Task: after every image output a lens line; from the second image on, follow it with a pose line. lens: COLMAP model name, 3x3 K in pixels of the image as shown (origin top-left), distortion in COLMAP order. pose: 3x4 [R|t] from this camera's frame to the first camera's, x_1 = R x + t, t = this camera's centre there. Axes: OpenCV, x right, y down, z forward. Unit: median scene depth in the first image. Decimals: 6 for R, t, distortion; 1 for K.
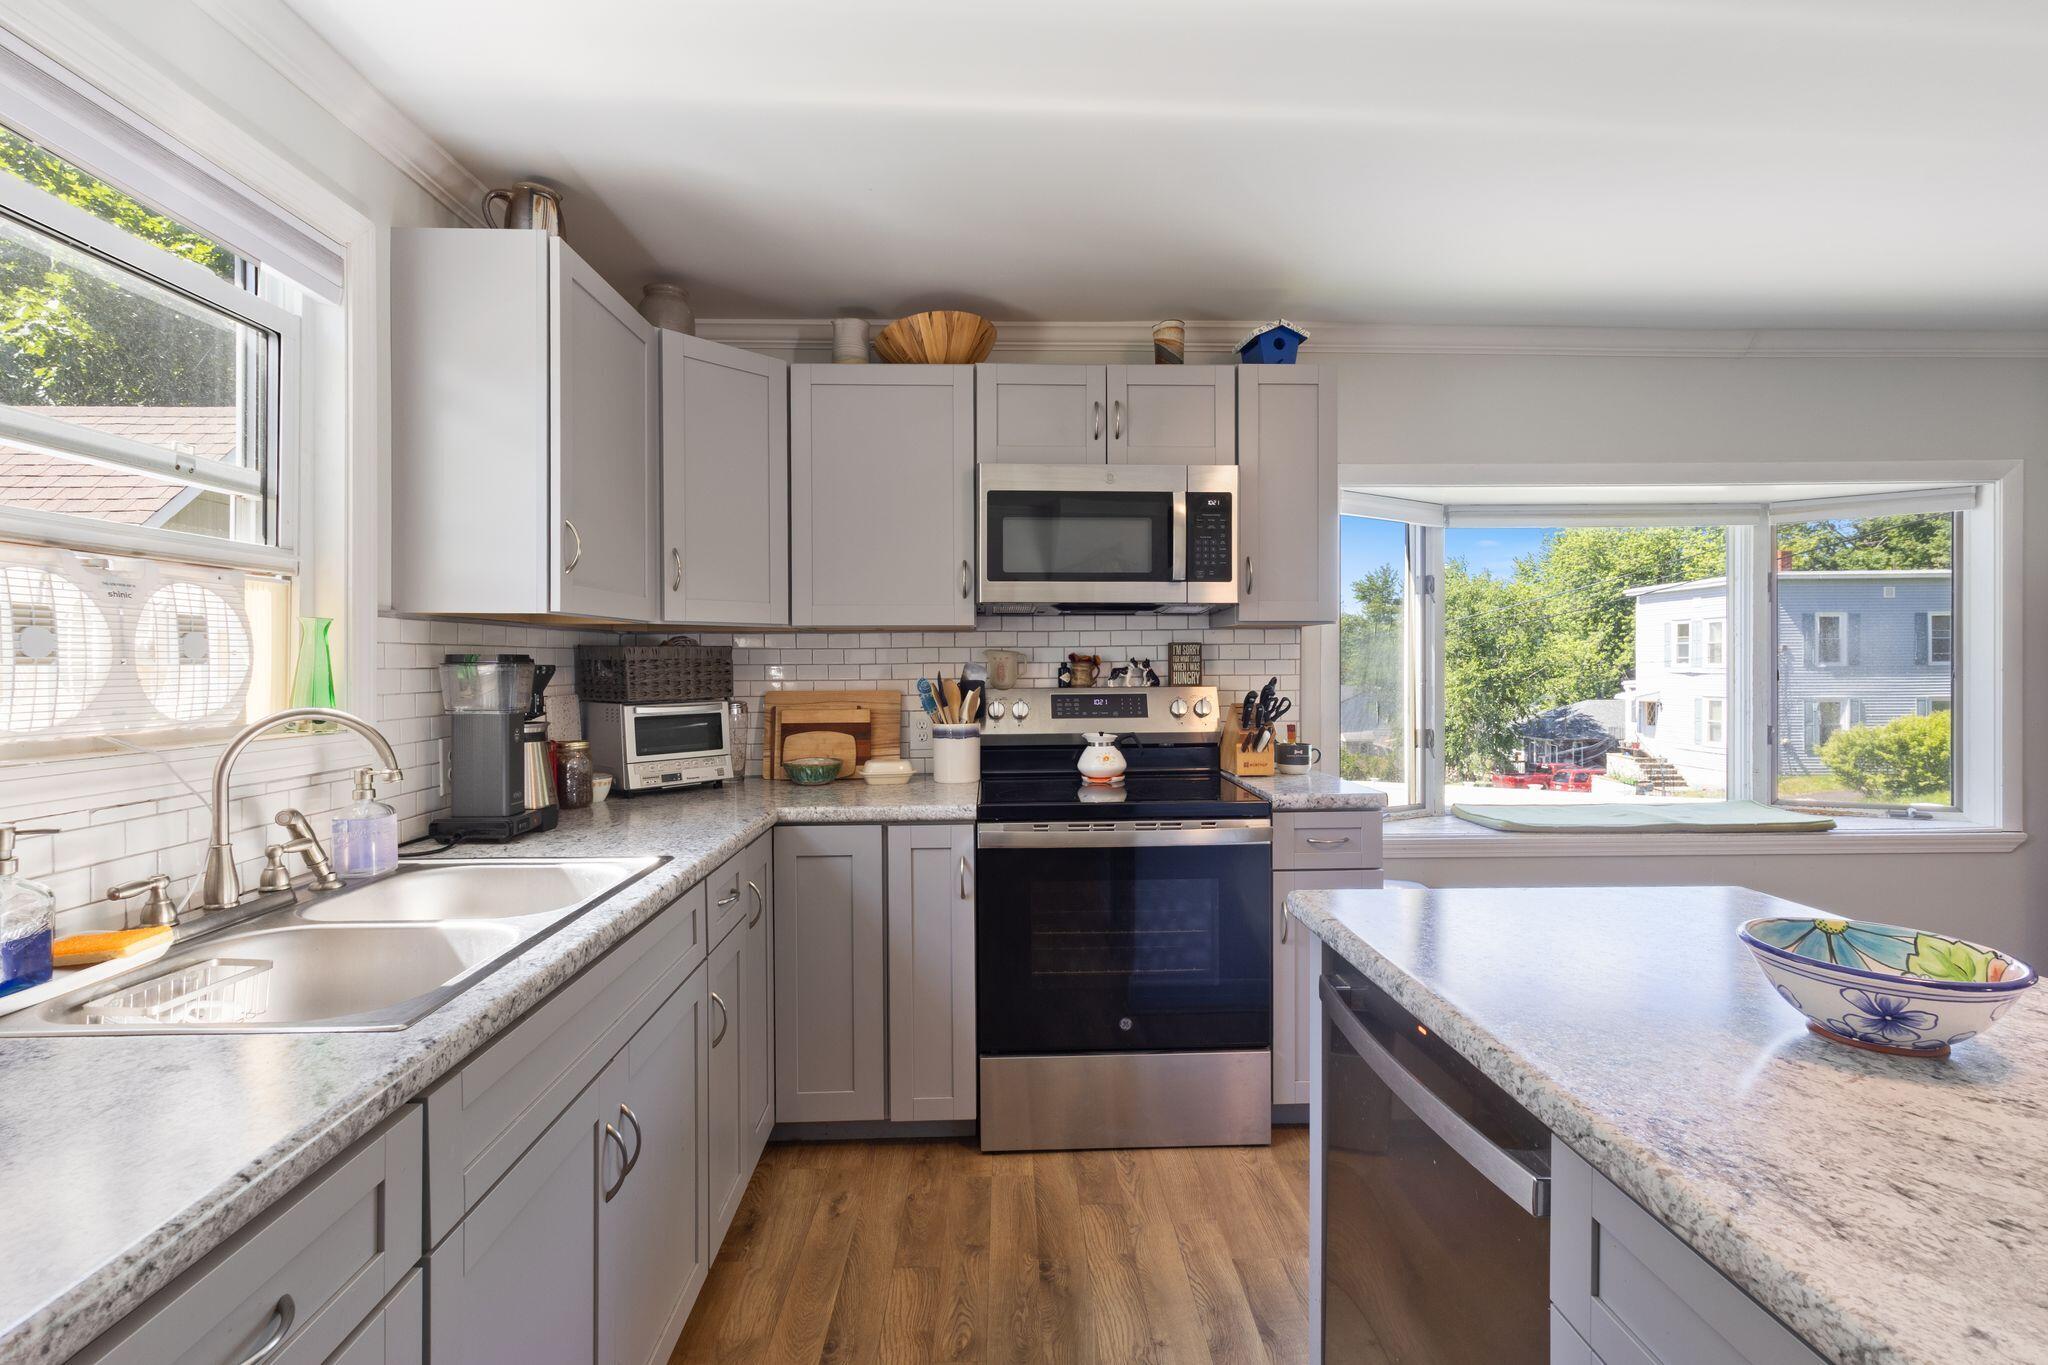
lens RADIAL K [[955.1, 0, 1015.8], [0, 955.1, 670.4], [0, 0, 1]] dist [-0.000427, 0.001072]
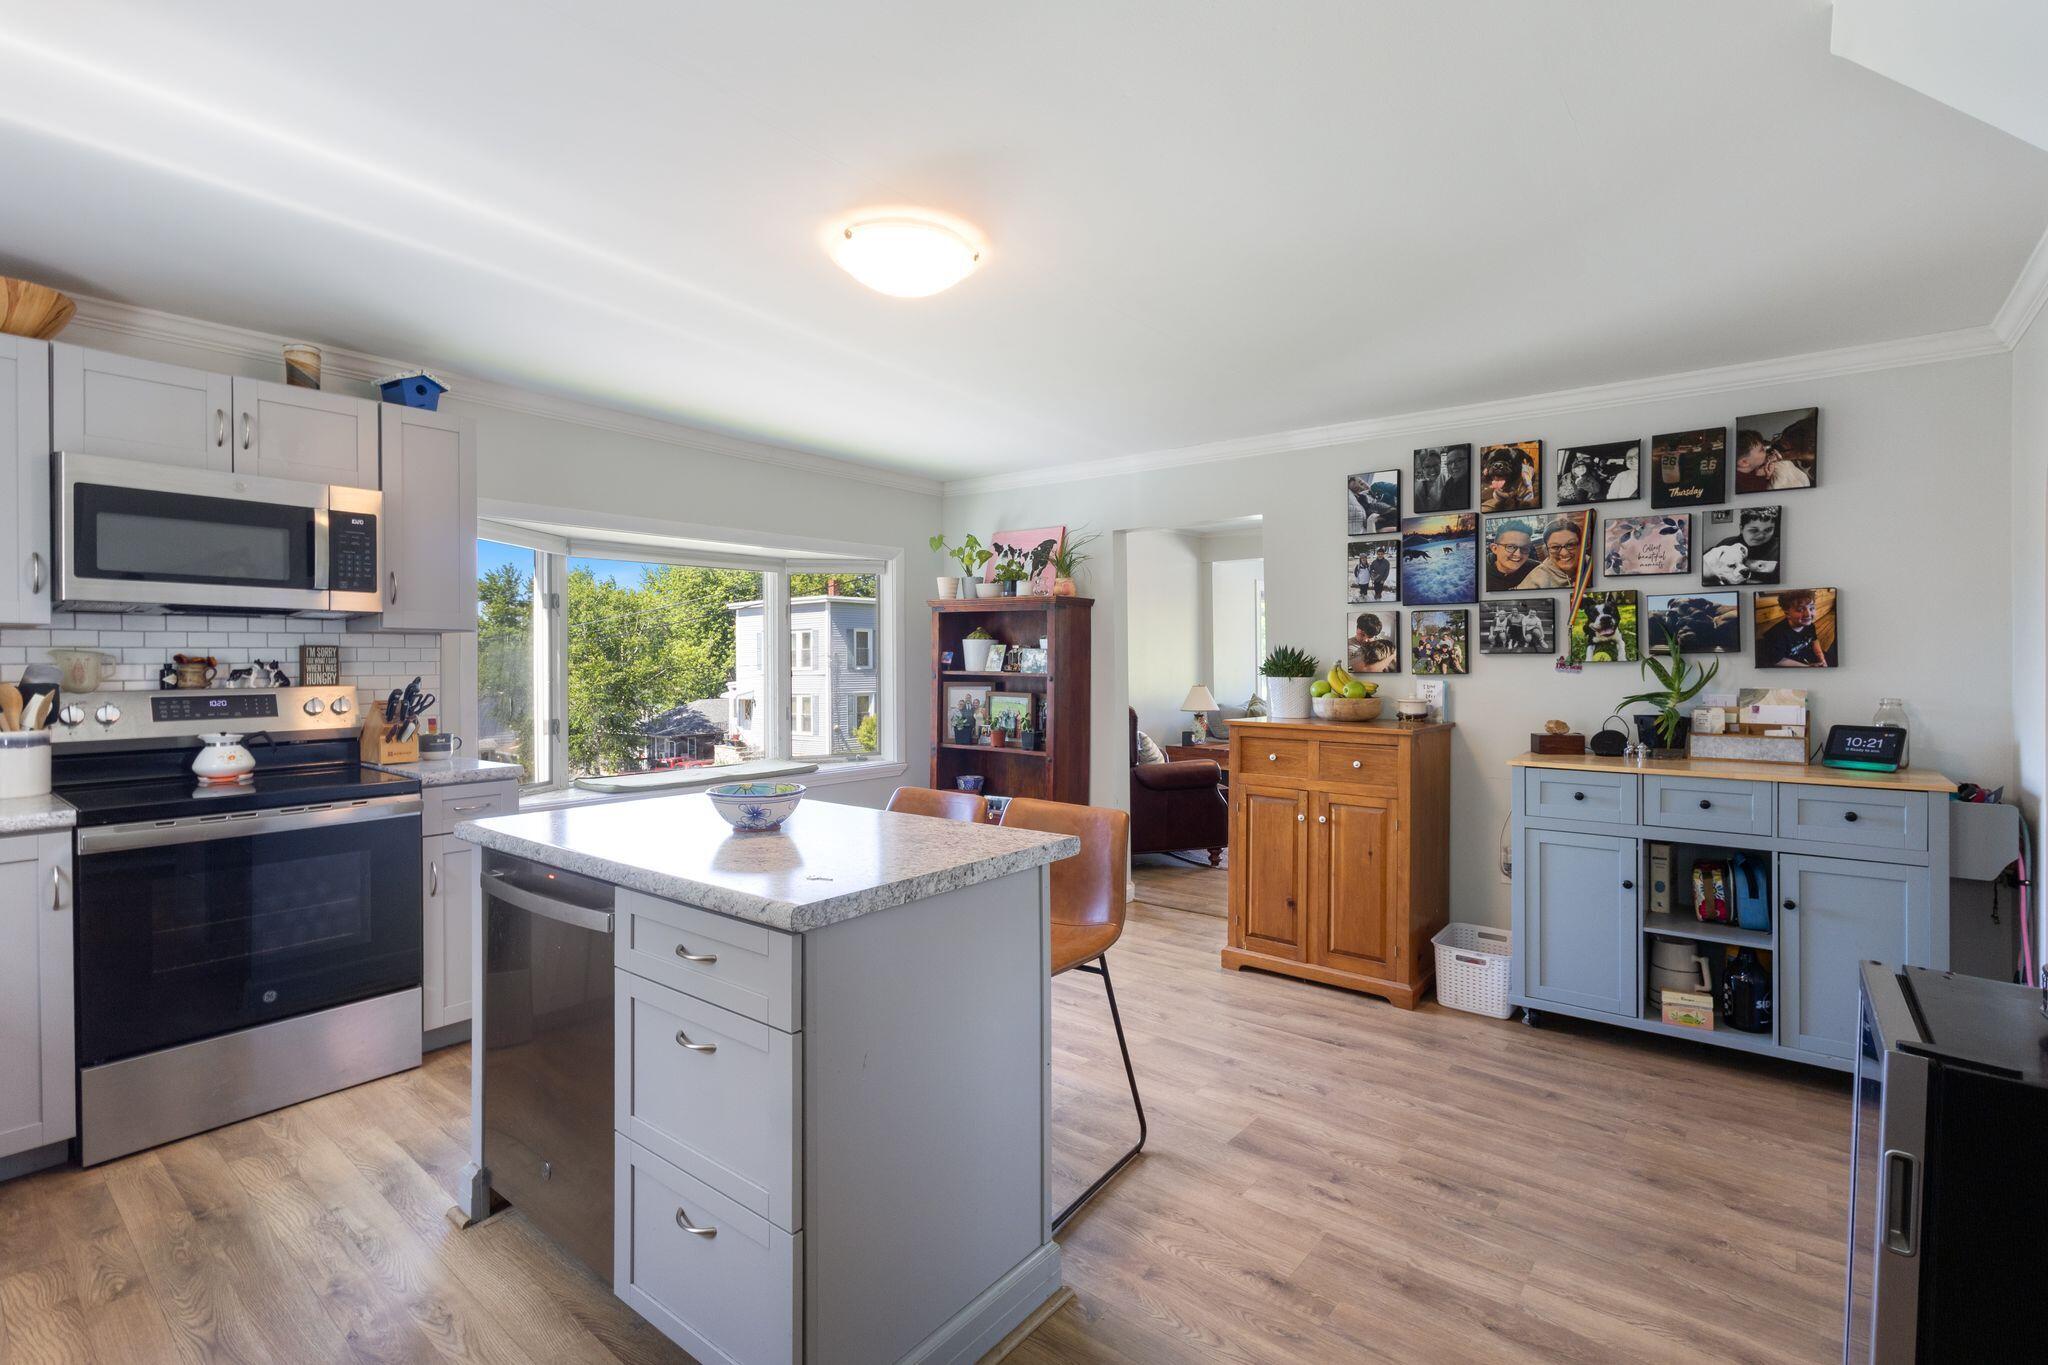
lens RADIAL K [[955.1, 0, 1030.6], [0, 955.1, 672.2], [0, 0, 1]] dist [-0.000427, 0.001072]
pose [[0.645205, -0.004185, 0.763998, -0.135208], [0.005894, 0.999983, 0.000500, 0.005246], [-0.763987, 0.004181, 0.645218, -0.316687]]
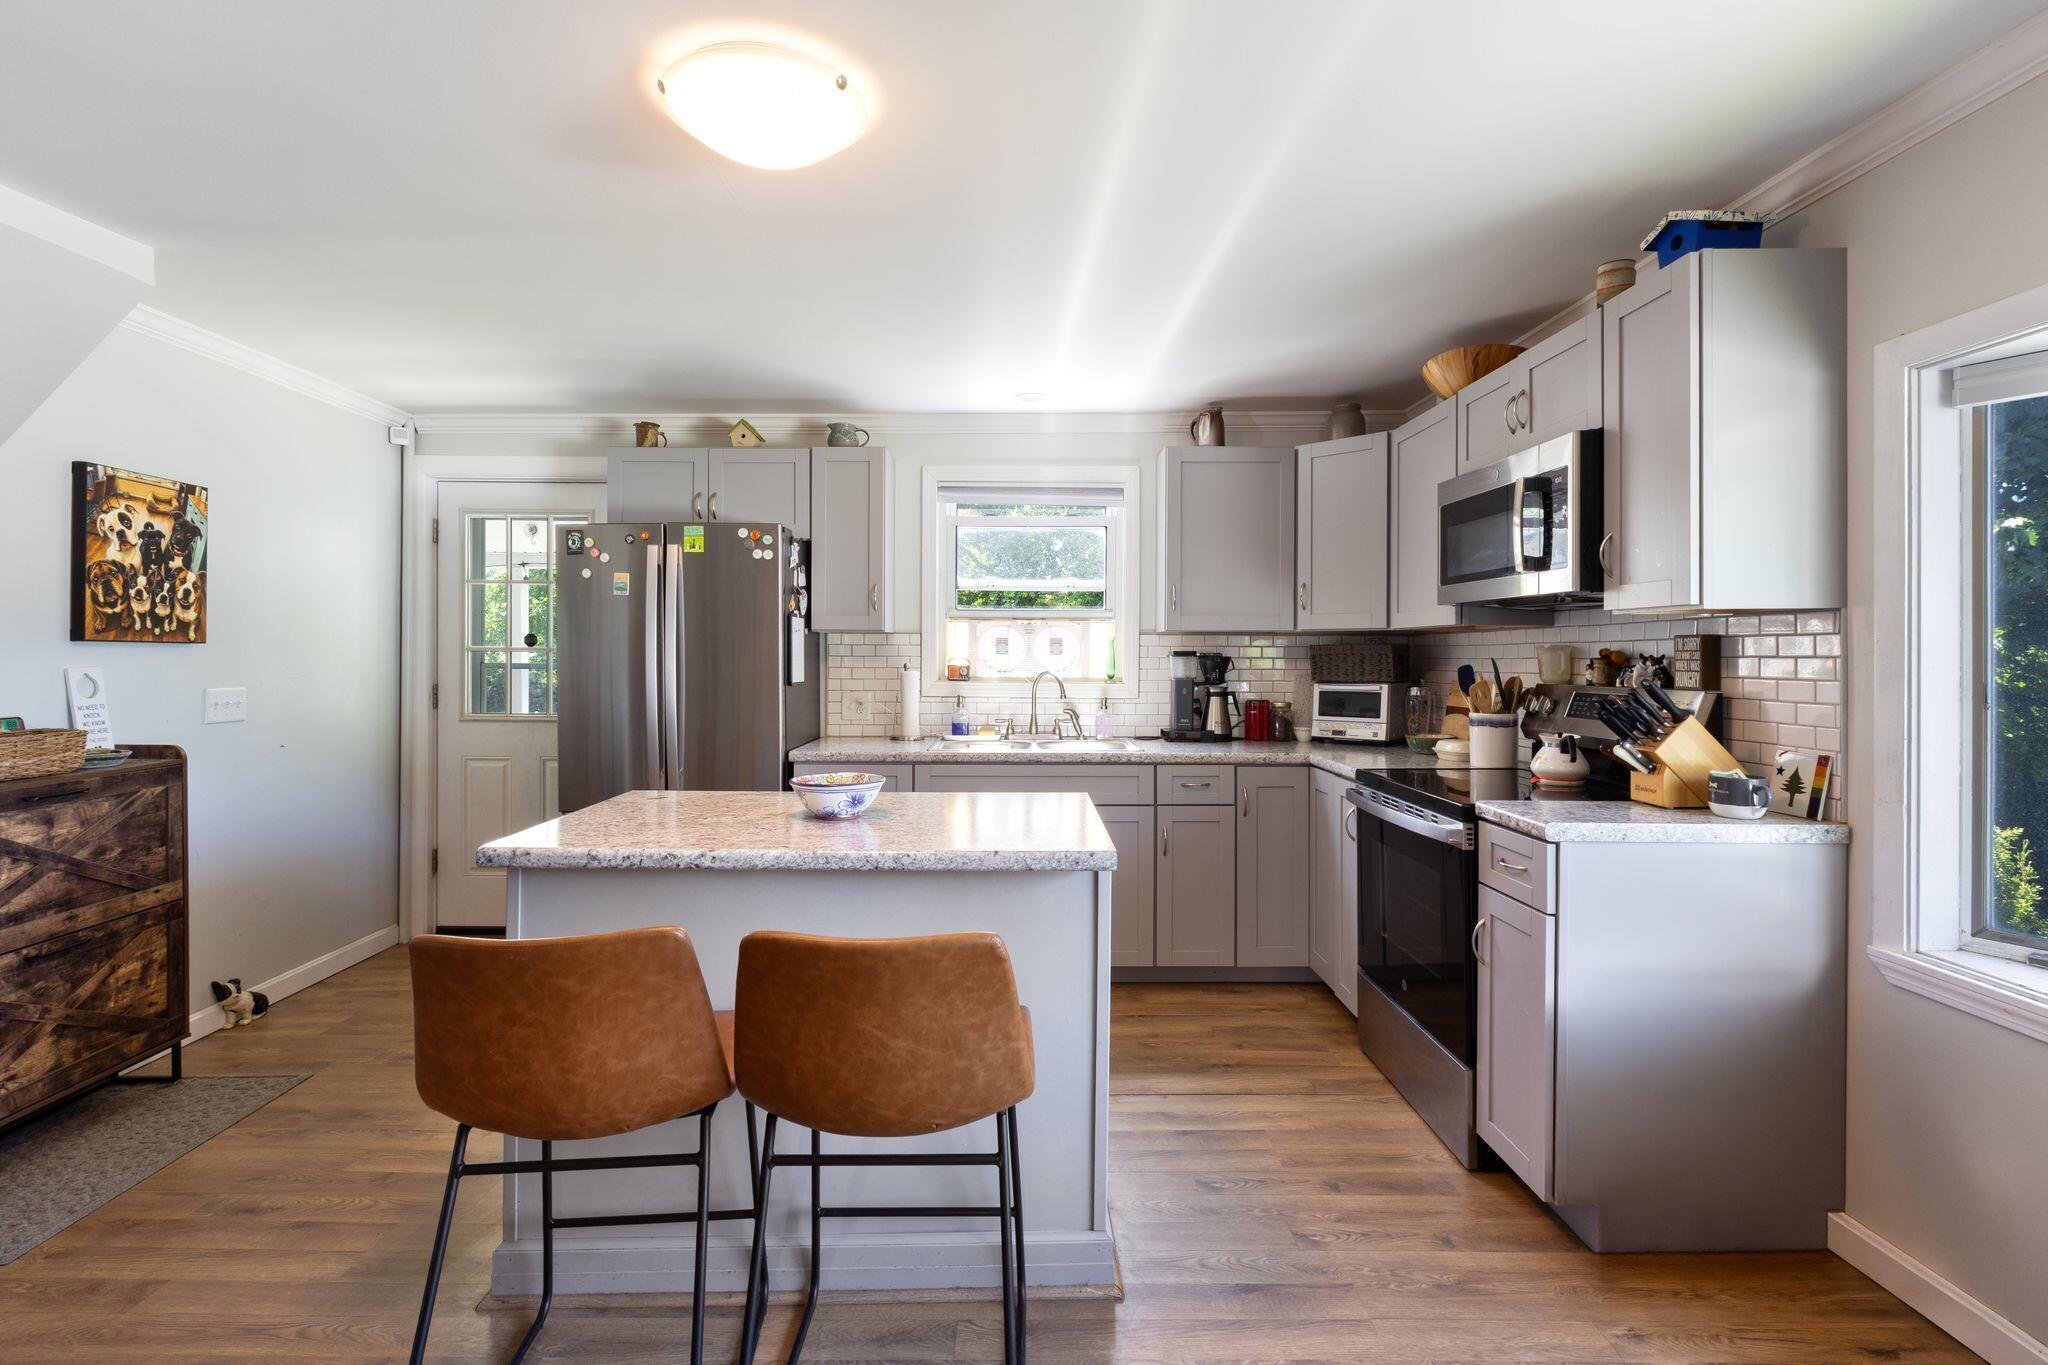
lens RADIAL K [[955.1, 0, 997.5], [0, 955.1, 647.1], [0, 0, 1]] dist [-0.000427, 0.001072]
pose [[-0.056877, -0.006589, -0.998359, 1.085085], [-0.016169, 0.999853, -0.005678, -0.004682], [0.998250, 0.015819, -0.056975, 0.511690]]
